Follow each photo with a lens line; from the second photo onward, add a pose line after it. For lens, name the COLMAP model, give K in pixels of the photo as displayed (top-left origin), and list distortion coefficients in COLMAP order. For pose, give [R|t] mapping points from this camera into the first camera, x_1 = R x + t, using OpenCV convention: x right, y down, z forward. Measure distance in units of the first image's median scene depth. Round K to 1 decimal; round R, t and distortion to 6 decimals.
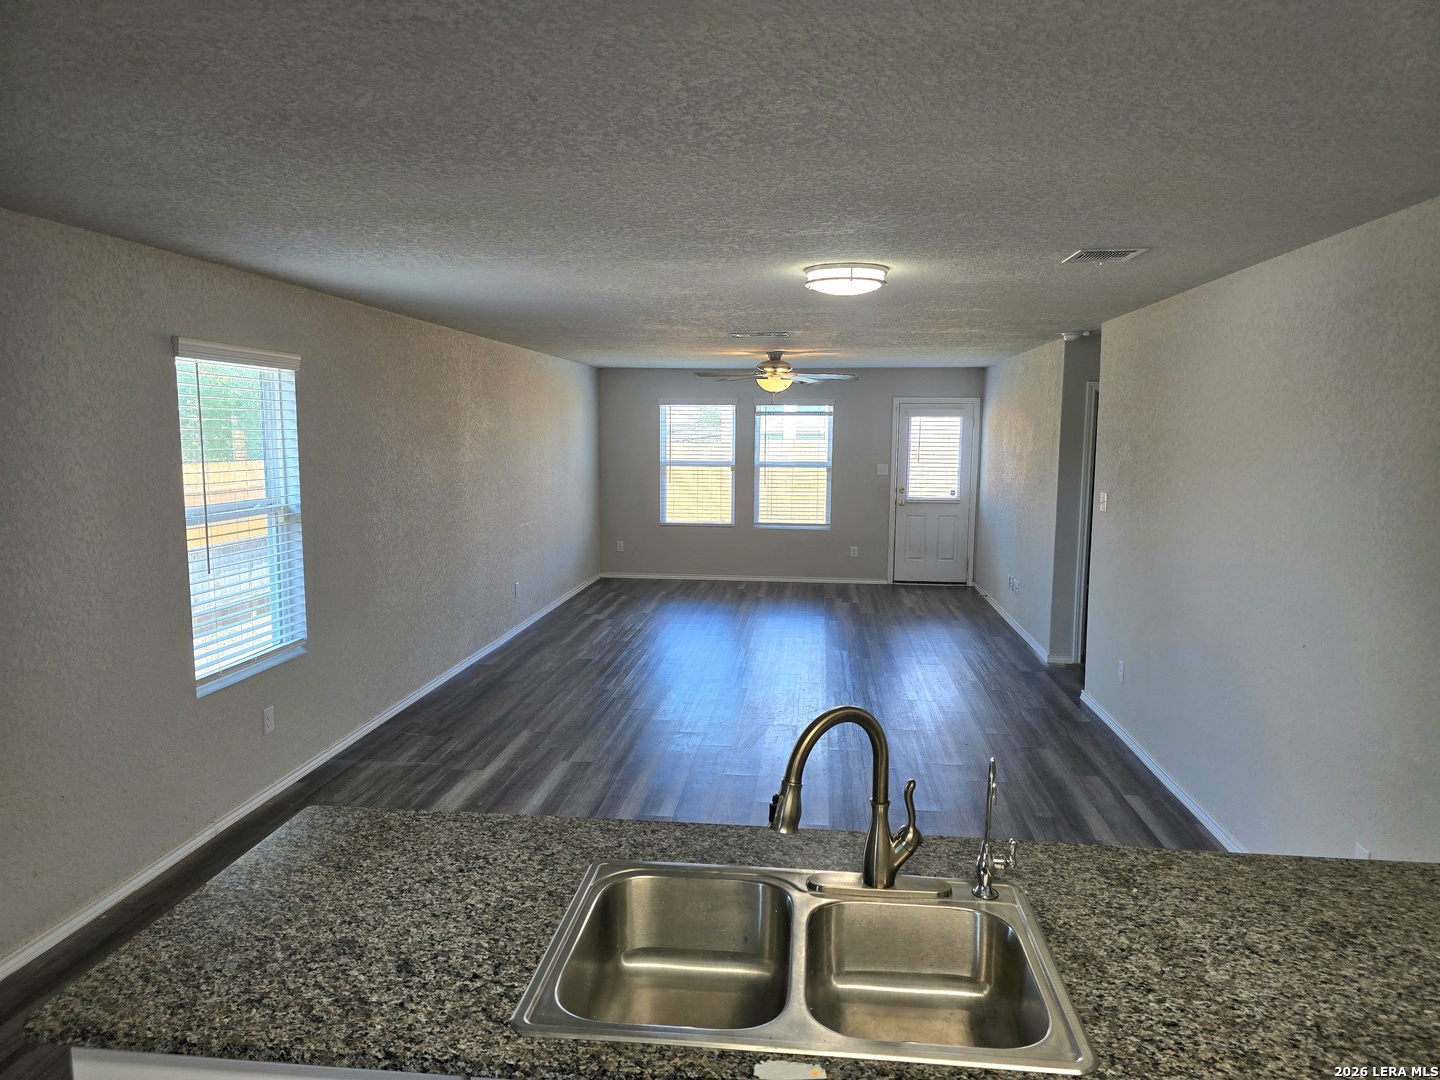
lens RADIAL K [[964.2, 0, 722.5], [0, 964.2, 543.9], [0, 0, 1]] dist [0.046138, -0.045461]
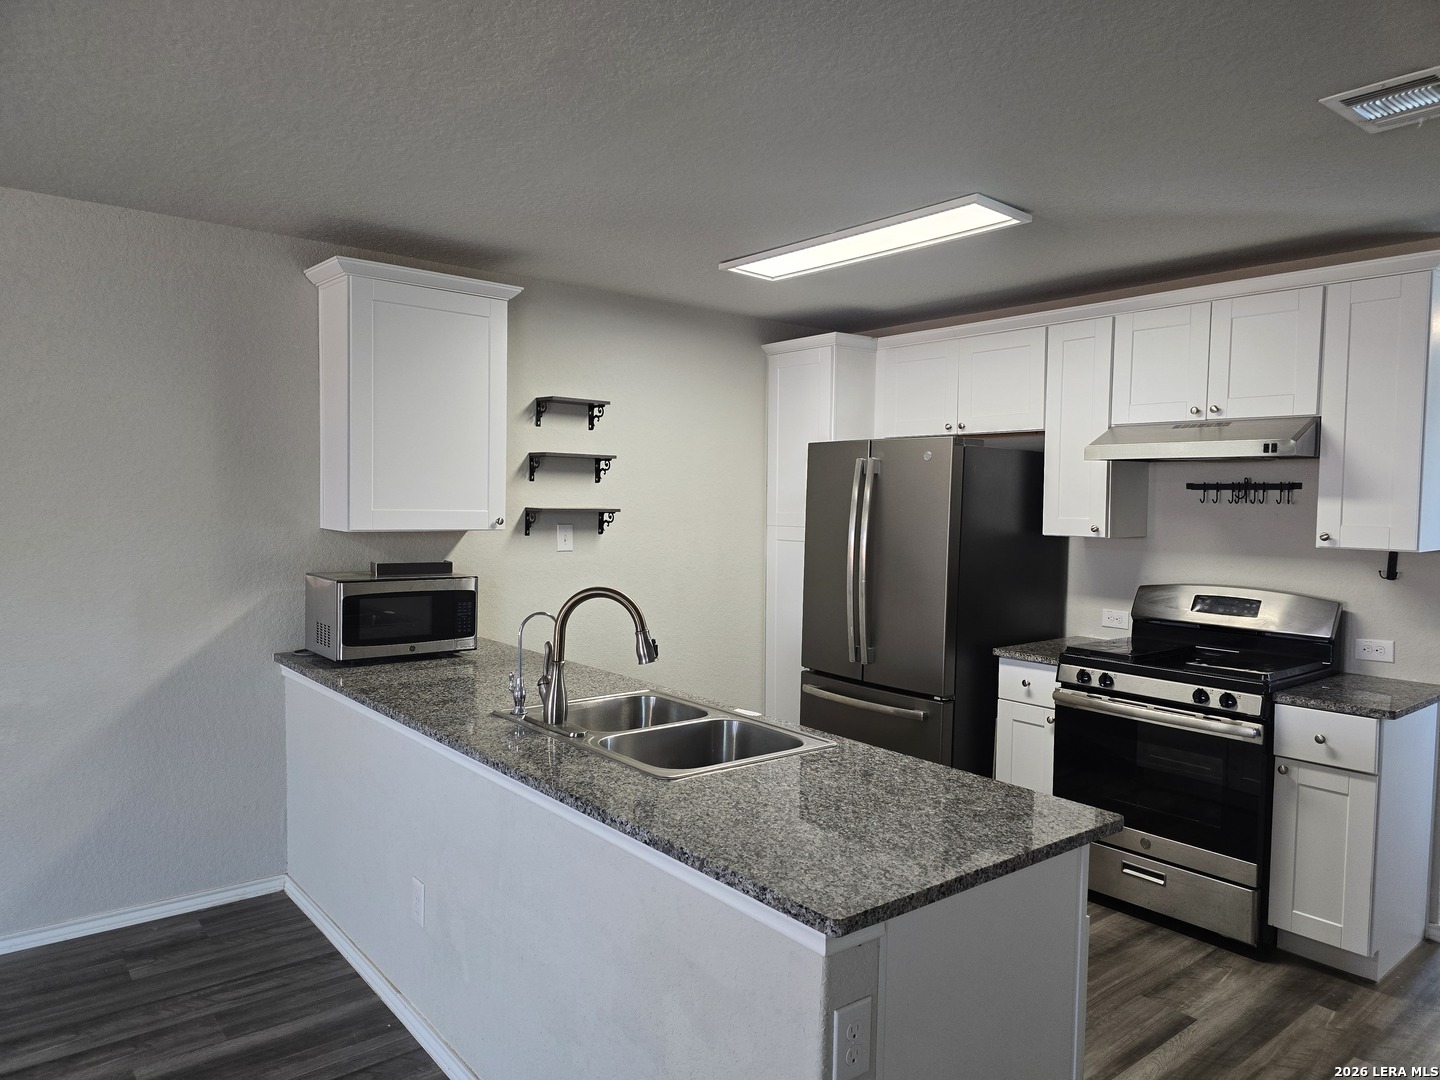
lens RADIAL K [[964.2, 0, 722.5], [0, 964.2, 543.9], [0, 0, 1]] dist [0.046138, -0.045461]
pose [[-0.706097, -0.050344, 0.706324, -0.891056], [0.065345, 0.988581, 0.135787, -0.070417], [-0.705094, 0.142034, -0.694744, 1.610736]]
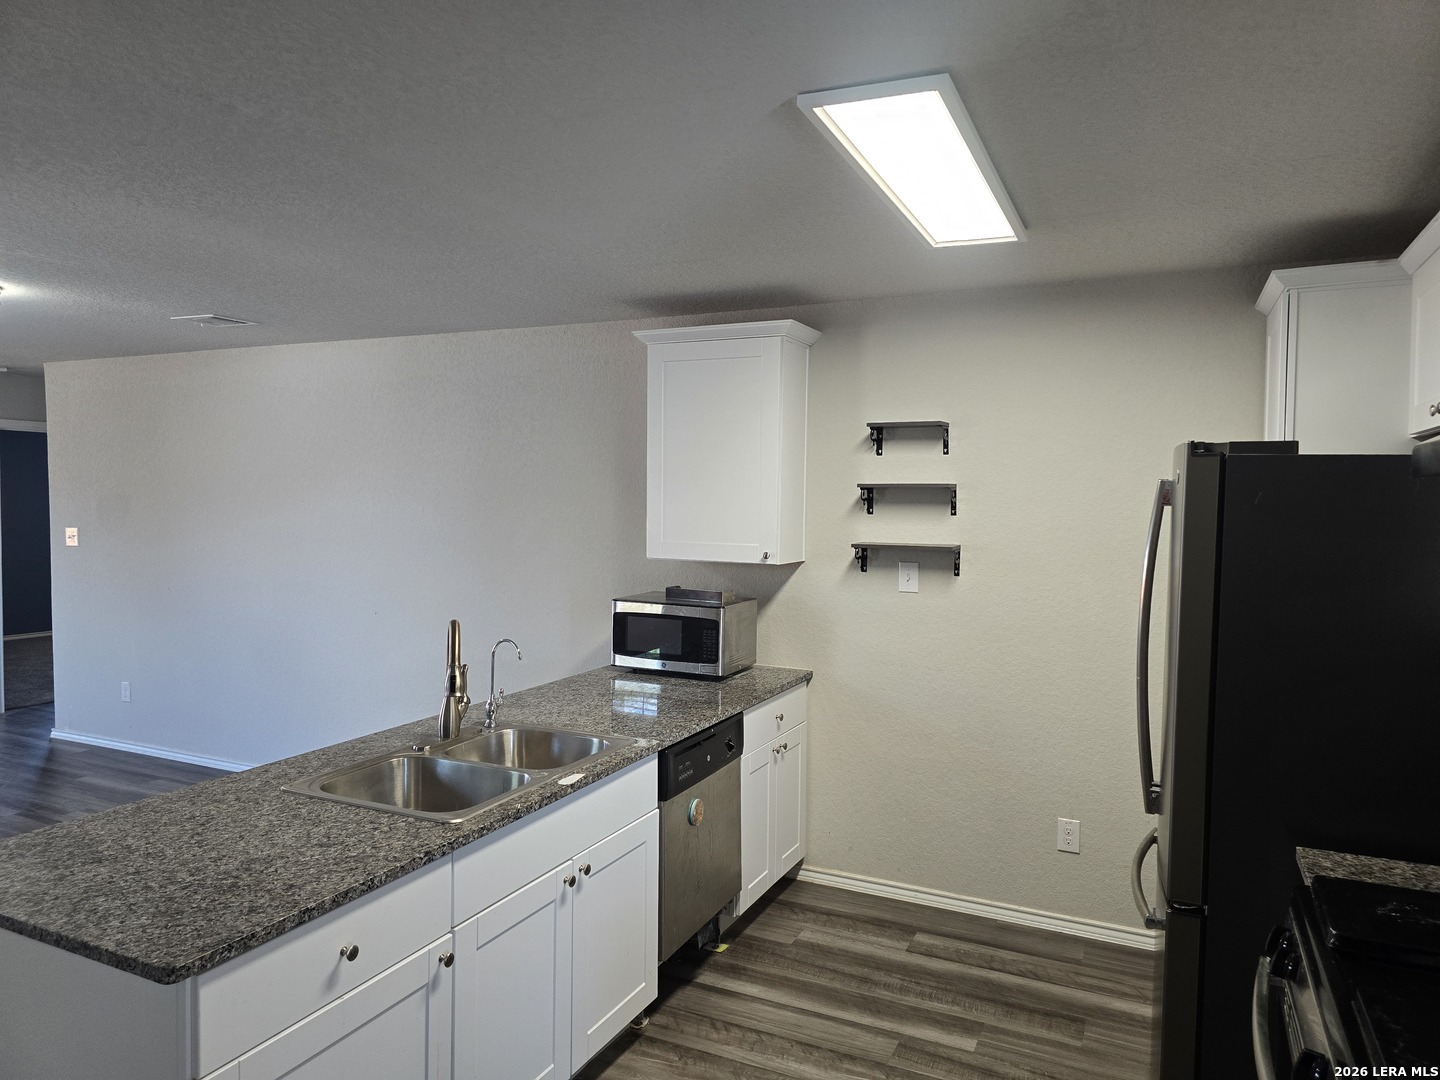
lens RADIAL K [[964.2, 0, 722.5], [0, 964.2, 543.9], [0, 0, 1]] dist [0.046138, -0.045461]
pose [[0.332296, -0.048773, 0.941913, -1.059991], [0.100757, 0.994783, 0.015964, 0.053338], [-0.937778, 0.089600, 0.335477, 0.026446]]
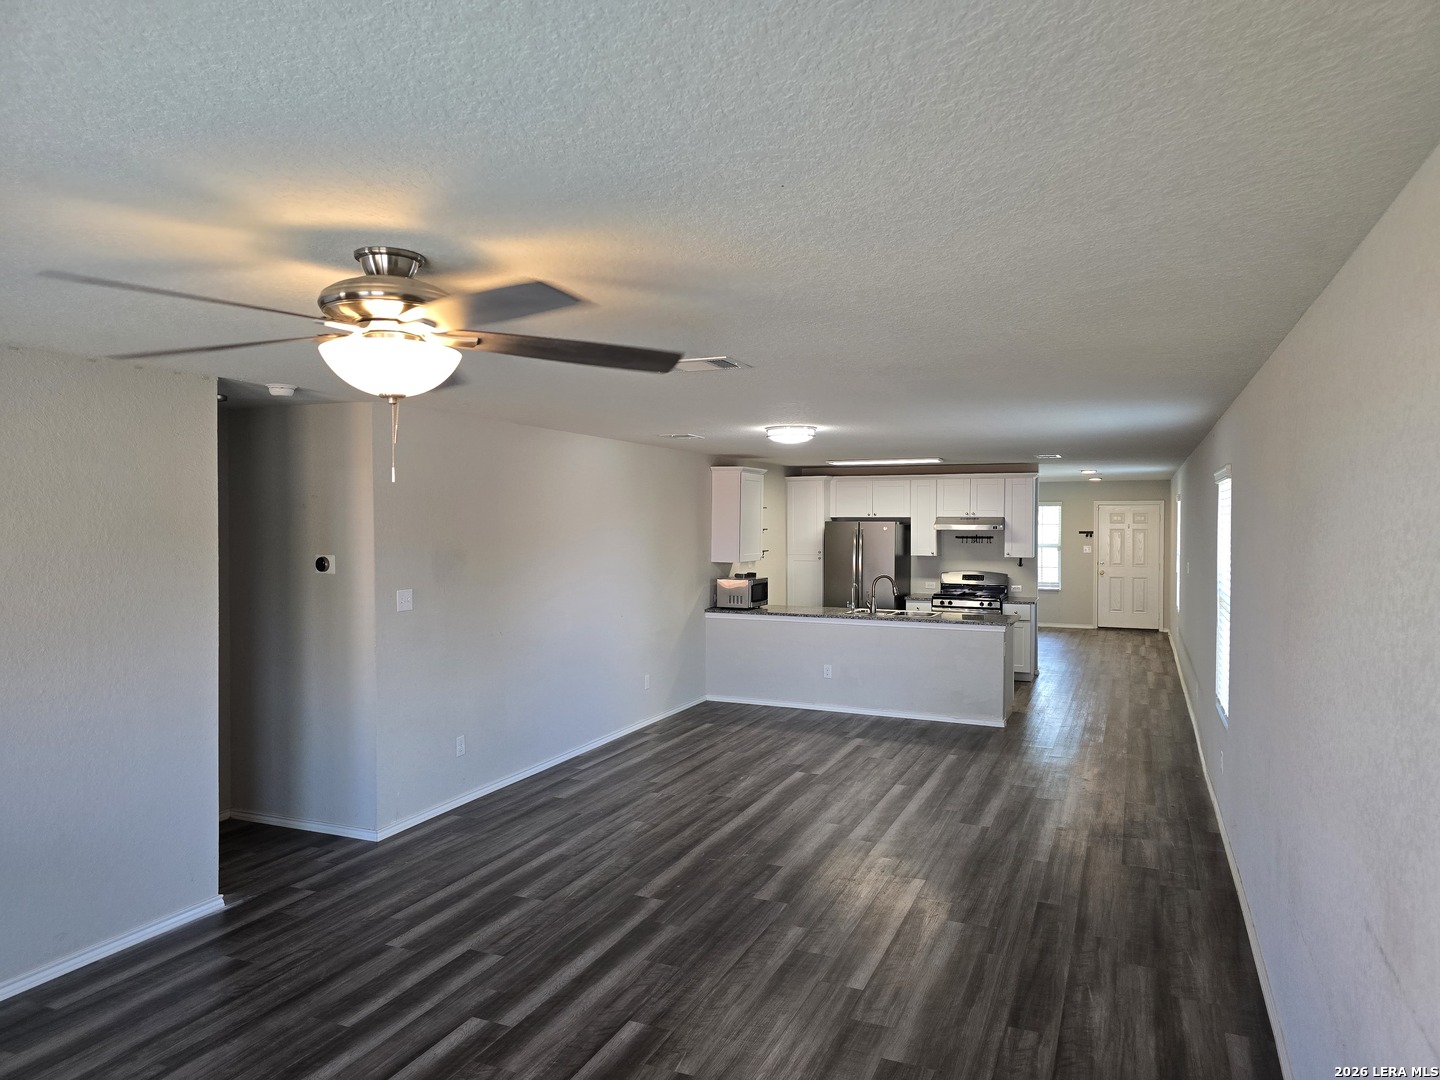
lens RADIAL K [[964.2, 0, 722.5], [0, 964.2, 543.9], [0, 0, 1]] dist [0.046138, -0.045461]
pose [[-0.954926, -0.012829, 0.296565, -0.521712], [0.029910, 0.989823, 0.139128, -0.656194], [-0.295332, 0.141727, -0.944824, 5.375000]]
